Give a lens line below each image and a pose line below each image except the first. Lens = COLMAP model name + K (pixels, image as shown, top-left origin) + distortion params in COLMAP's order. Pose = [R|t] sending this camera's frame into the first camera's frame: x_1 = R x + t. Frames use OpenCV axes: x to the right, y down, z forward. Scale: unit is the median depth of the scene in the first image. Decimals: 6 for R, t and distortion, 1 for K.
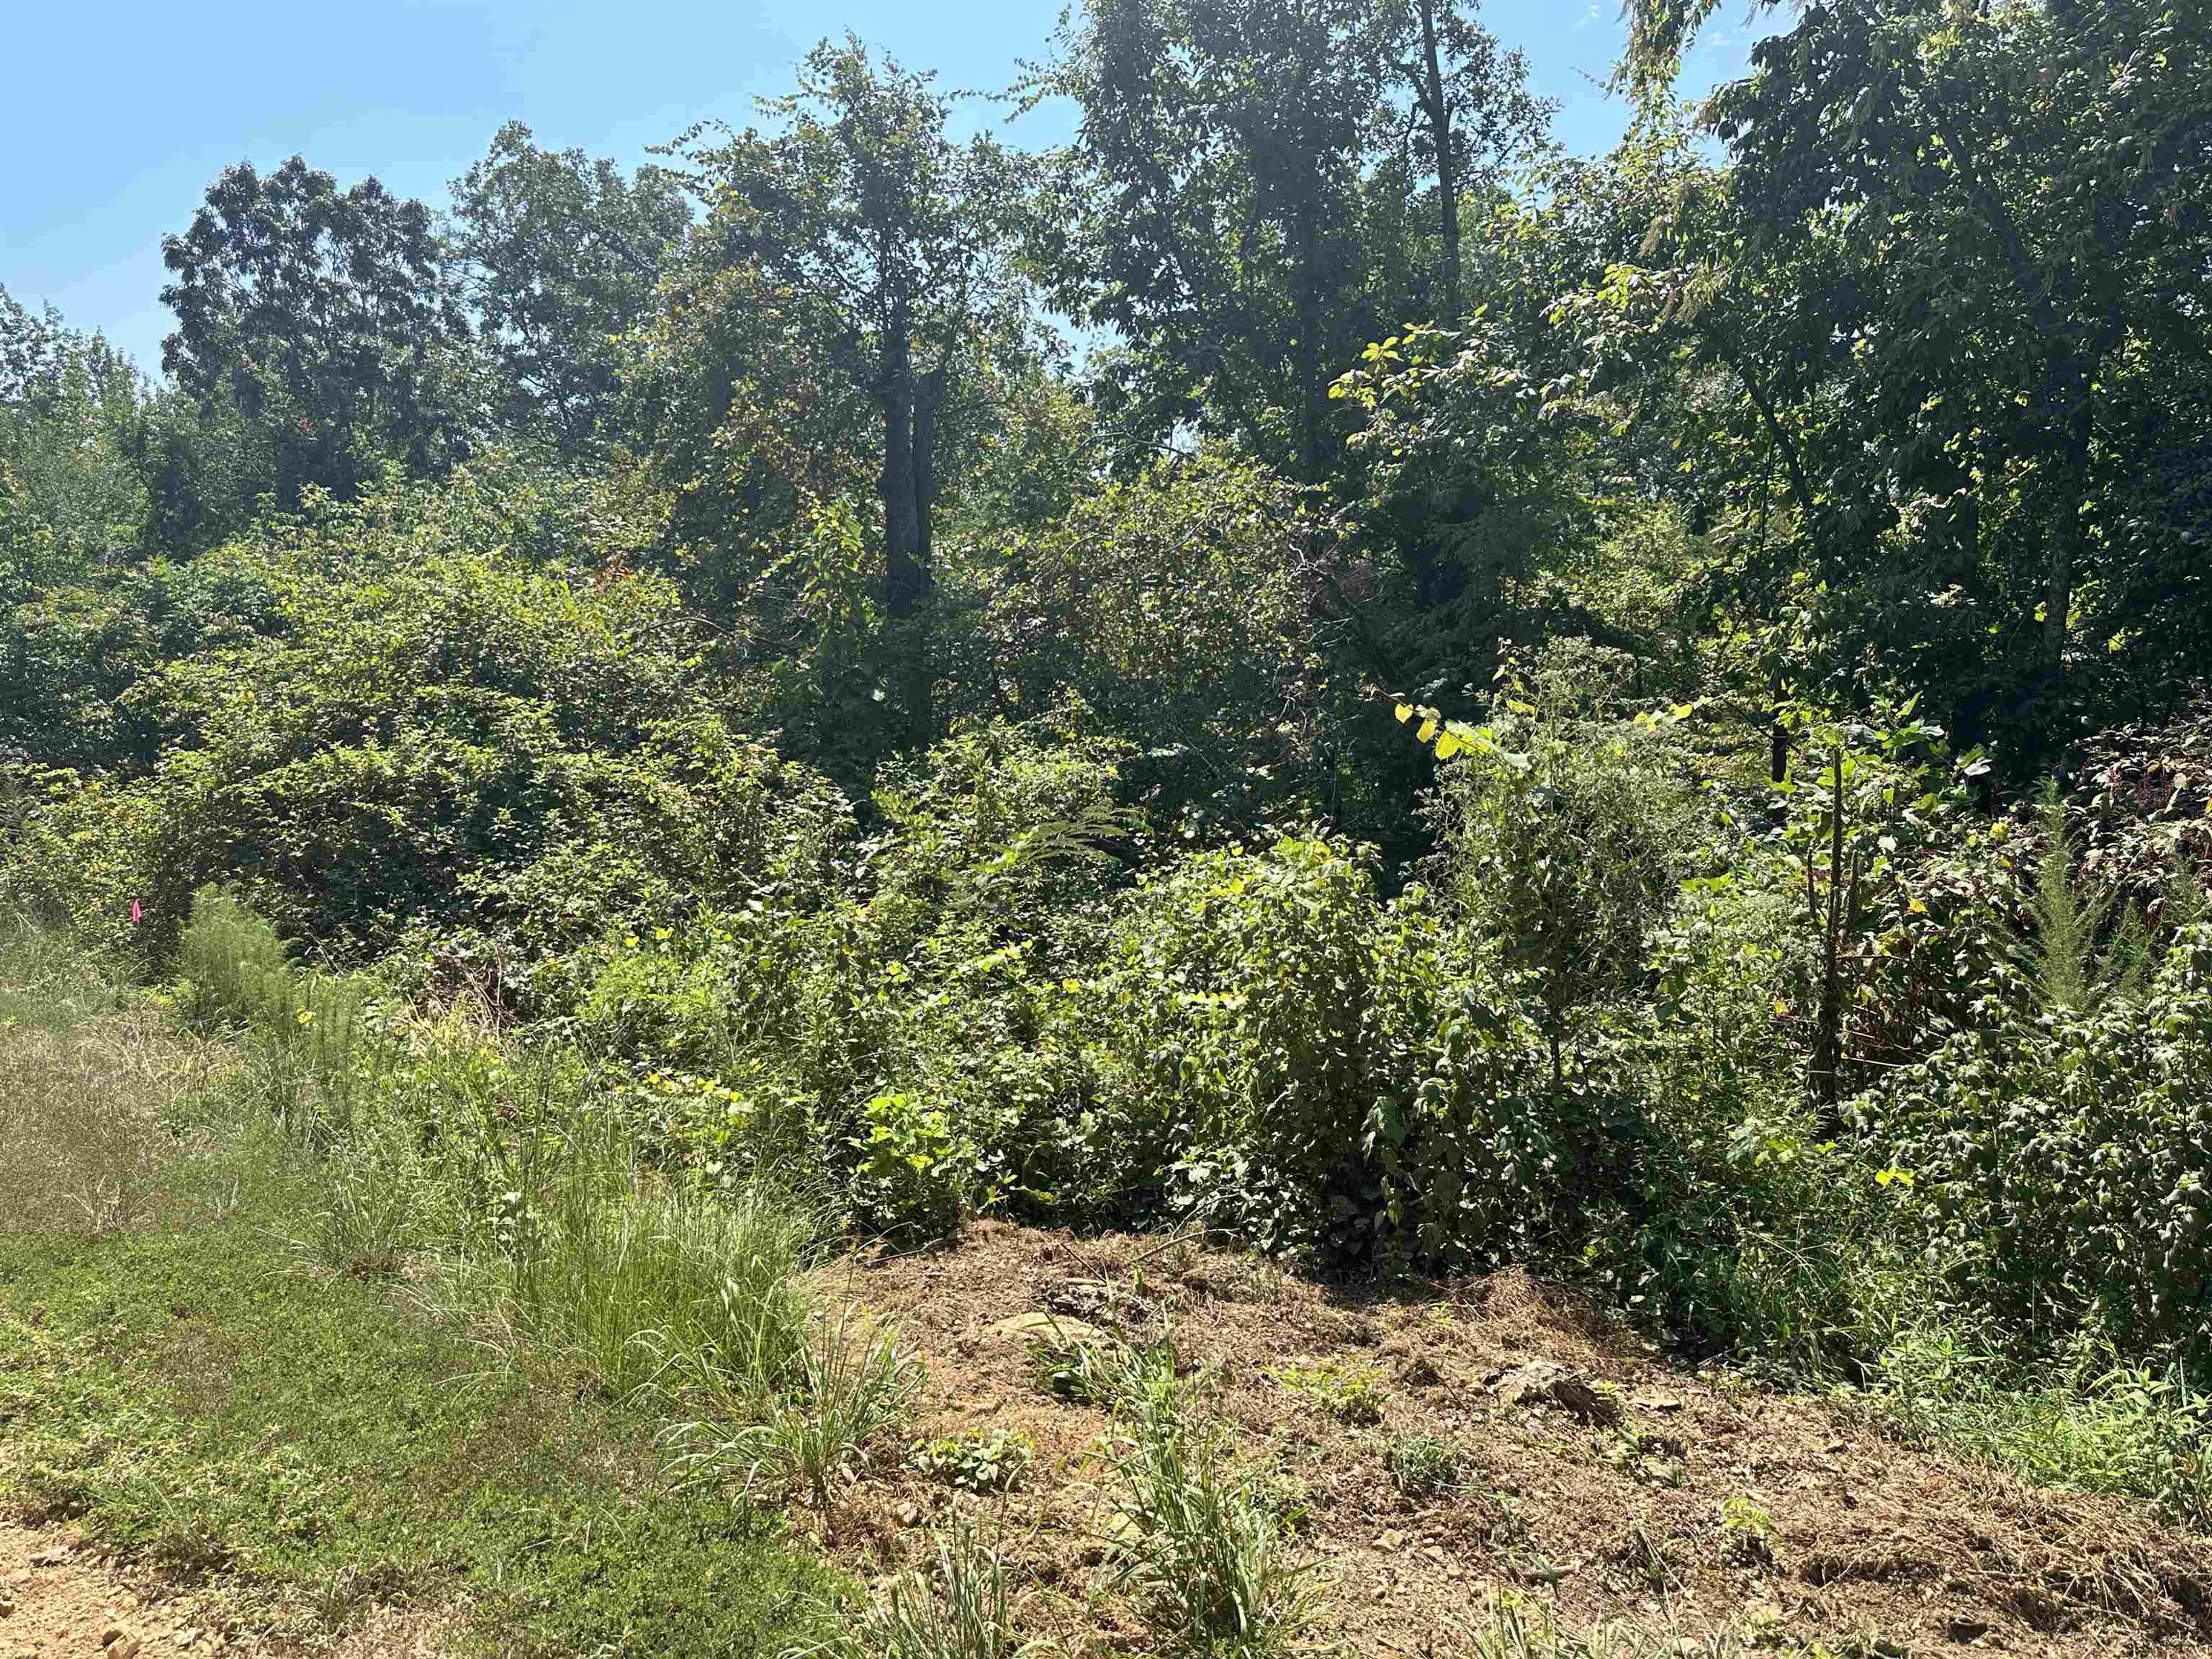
lens RADIAL K [[1540.3, 0, 1103.8], [0, 1540.3, 862.2], [0, 0, 1]] dist [0.074168, -0.123354]
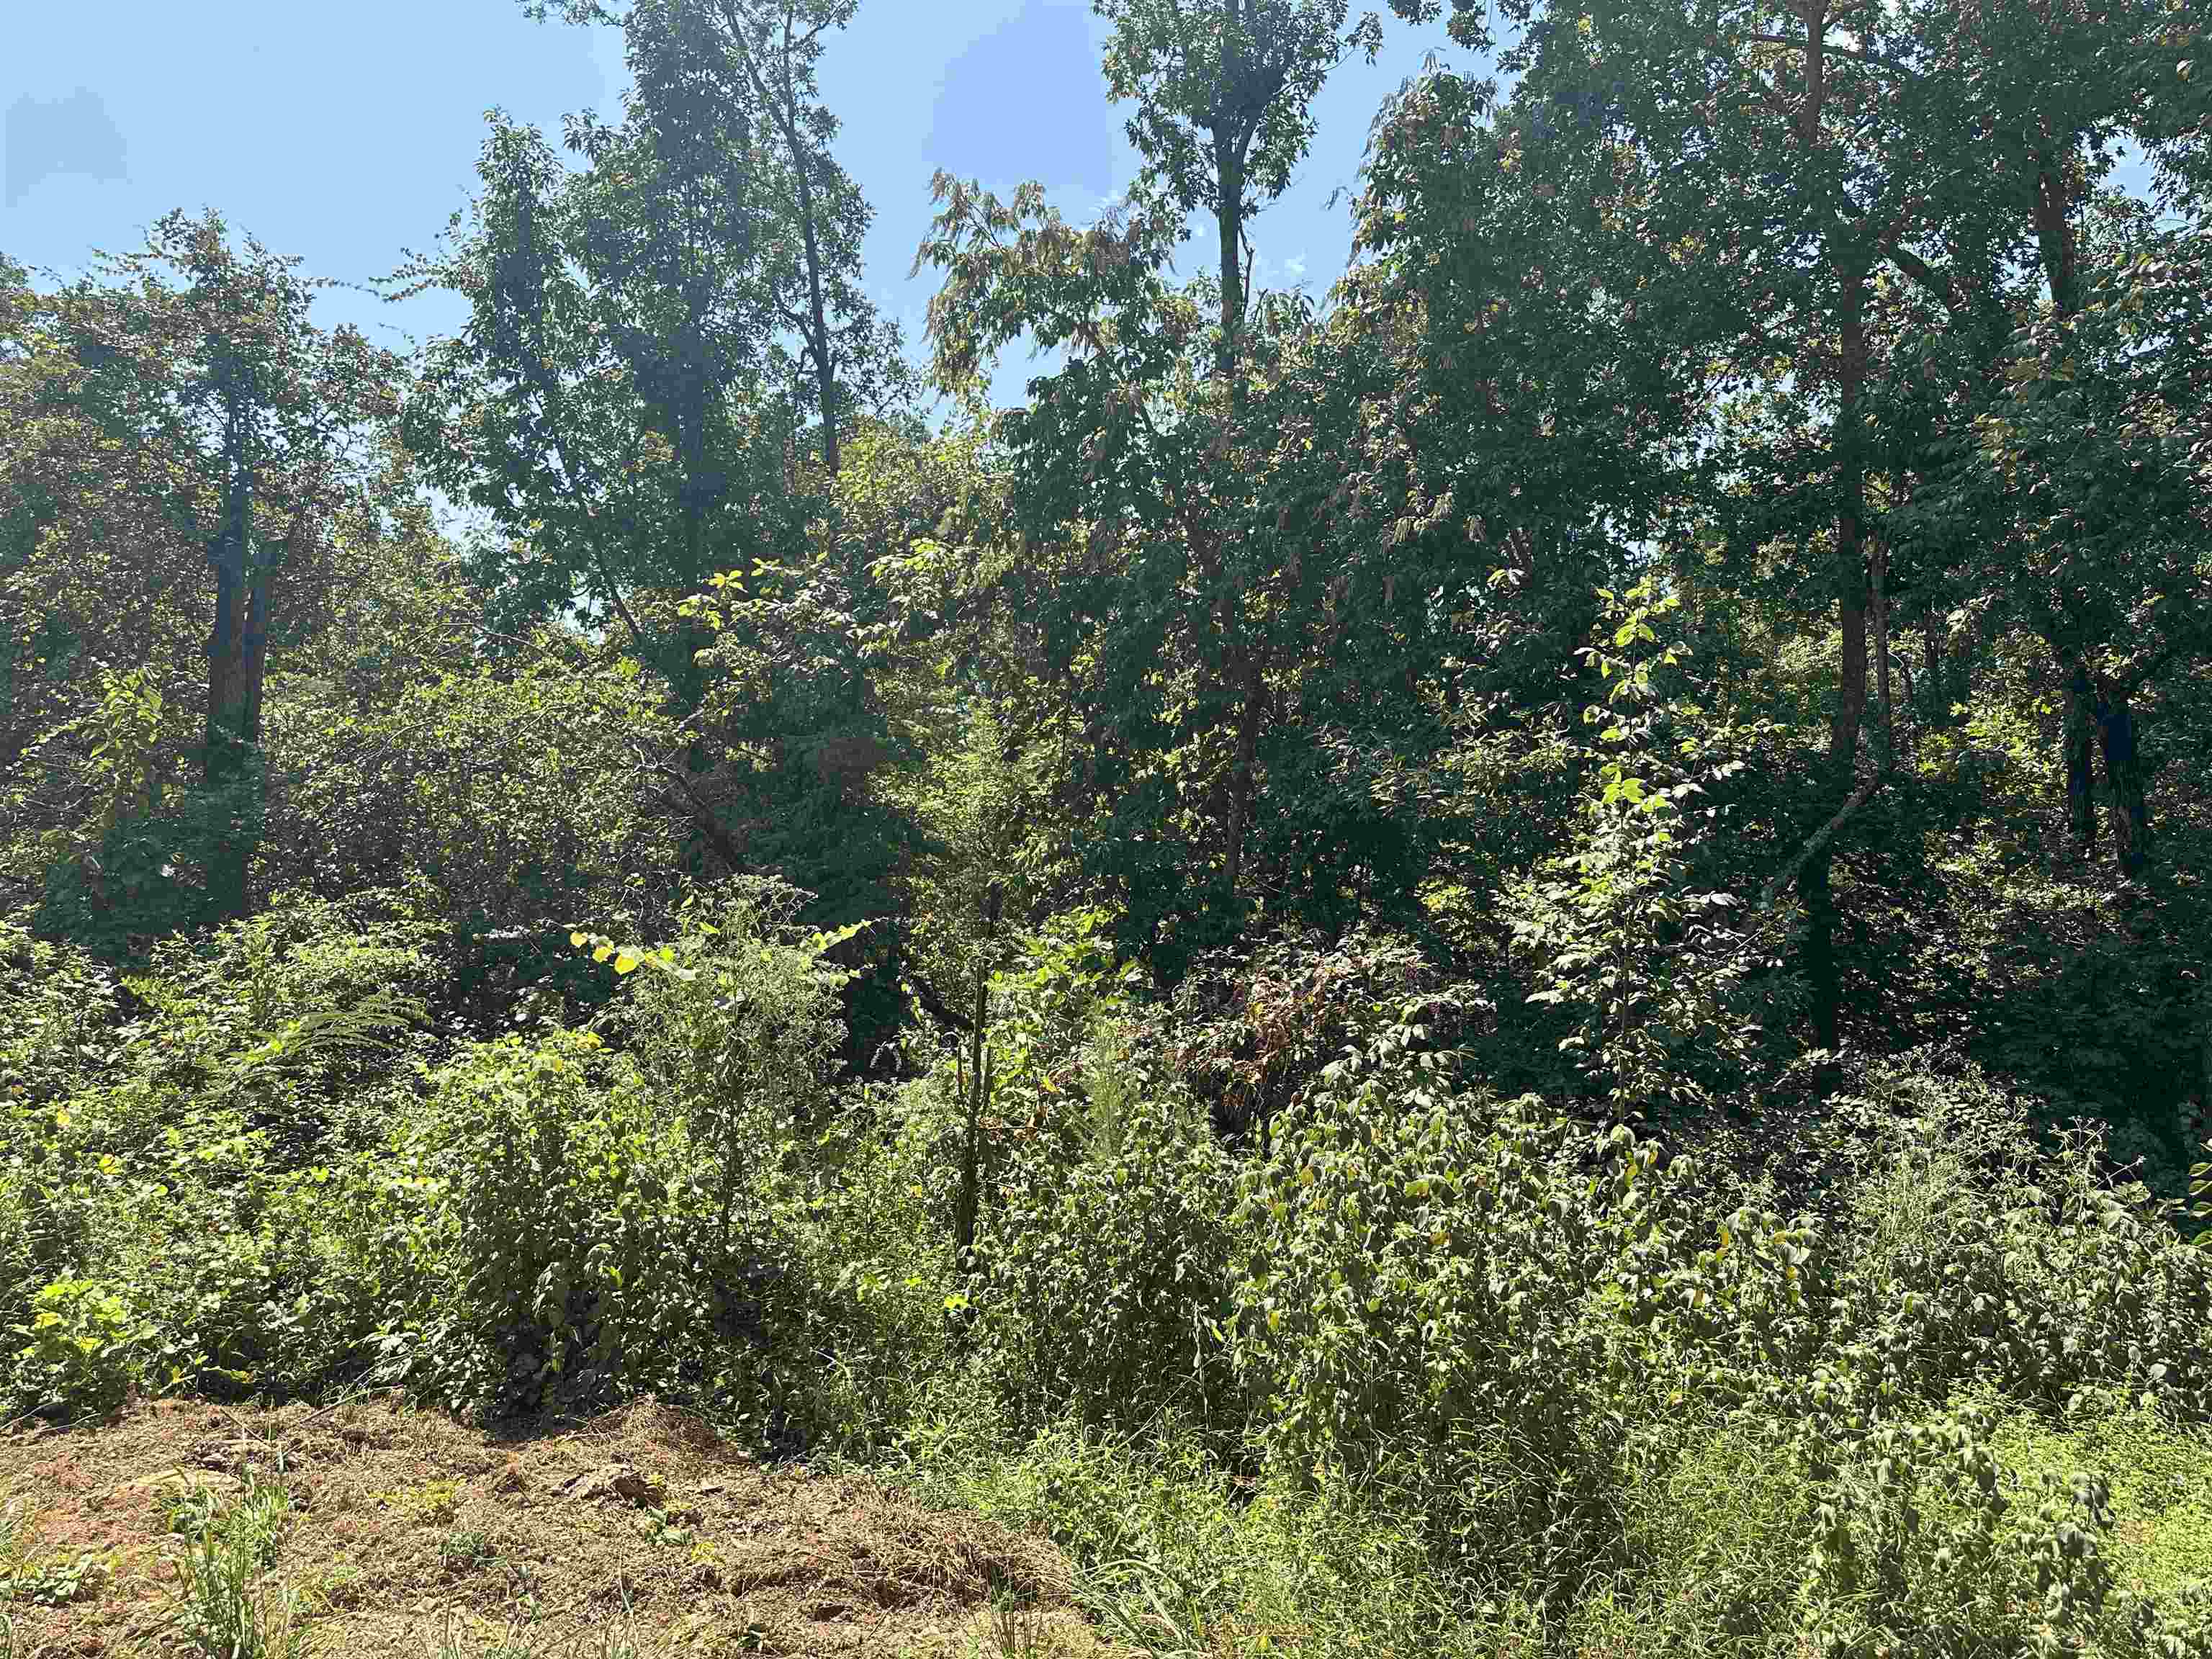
lens RADIAL K [[1561.5, 0, 1126.1], [0, 1561.5, 819.9], [0, 0, 1]] dist [0.062234, -0.075348]
pose [[0.932679, 0.055265, 0.356449, 0.069429], [-0.006616, 0.990648, -0.136282, -0.010560], [-0.360647, 0.124749, 0.924322, -0.155698]]
